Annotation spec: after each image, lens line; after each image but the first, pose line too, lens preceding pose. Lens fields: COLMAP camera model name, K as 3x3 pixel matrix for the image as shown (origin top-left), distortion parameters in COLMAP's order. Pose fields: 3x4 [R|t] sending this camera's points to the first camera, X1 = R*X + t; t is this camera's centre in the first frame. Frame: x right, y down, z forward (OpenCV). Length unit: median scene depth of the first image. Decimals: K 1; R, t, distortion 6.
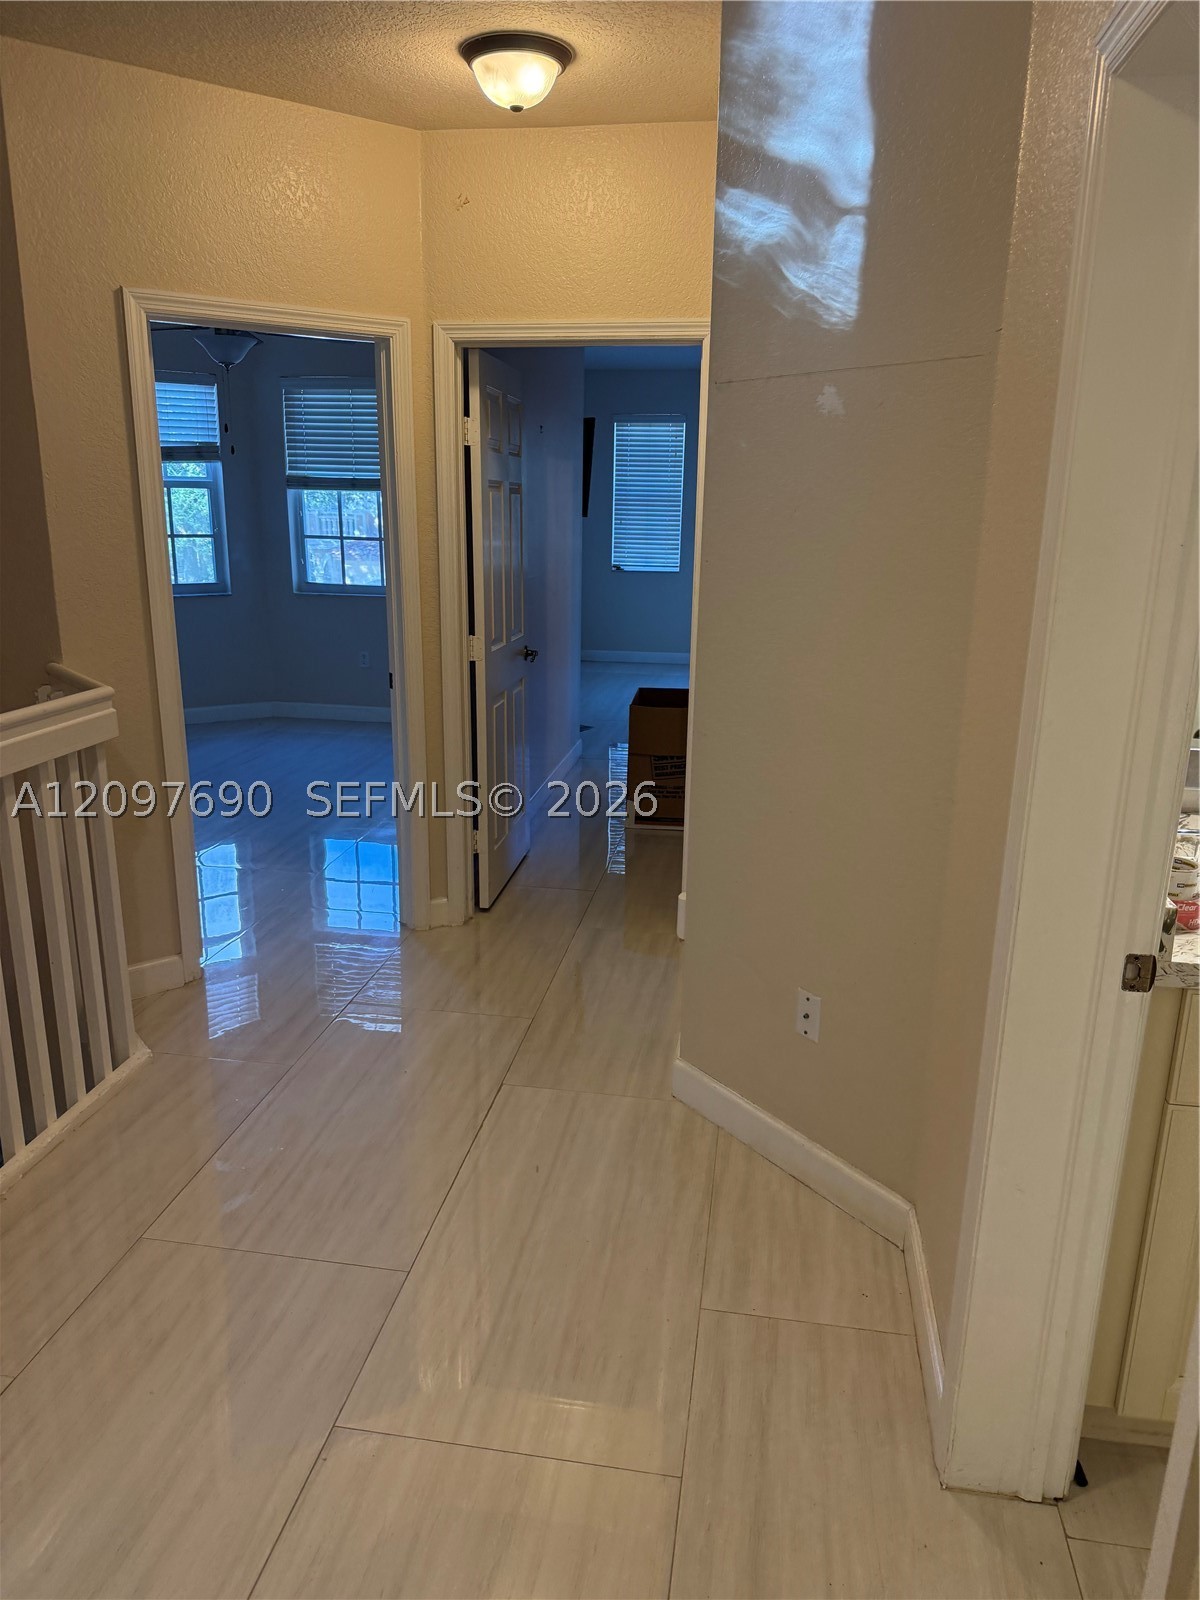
lens RADIAL K [[1127.9, 0, 600.0], [0, 1127.9, 800.0], [0, 0, 1]] dist [-0.002194, -0.003474]
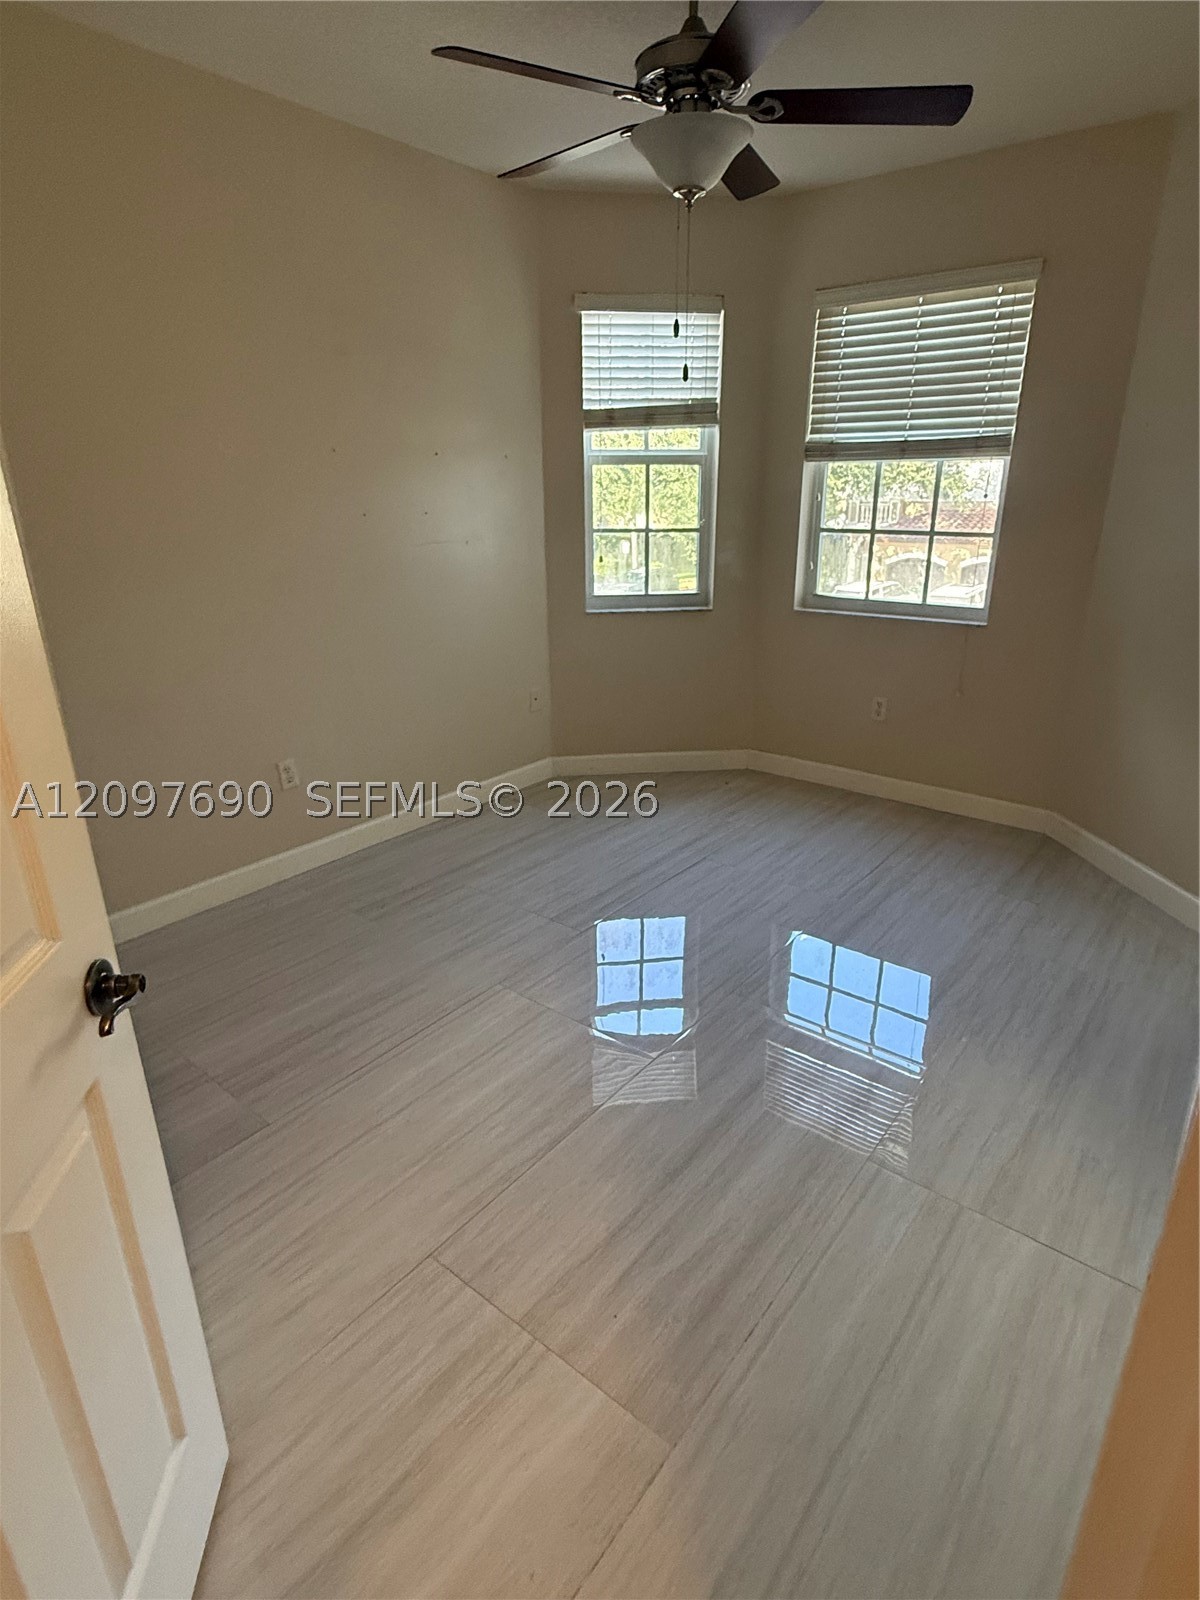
lens RADIAL K [[857.2, 0, 583.5], [0, 857.2, 802.5], [0, 0, 1]] dist [-0.000508, -0.002167]
pose [[0.865688, 0.153855, -0.476354, -0.286404], [-0.110796, 0.986885, 0.117396, -0.297995], [0.488168, -0.048850, 0.871381, 1.197640]]
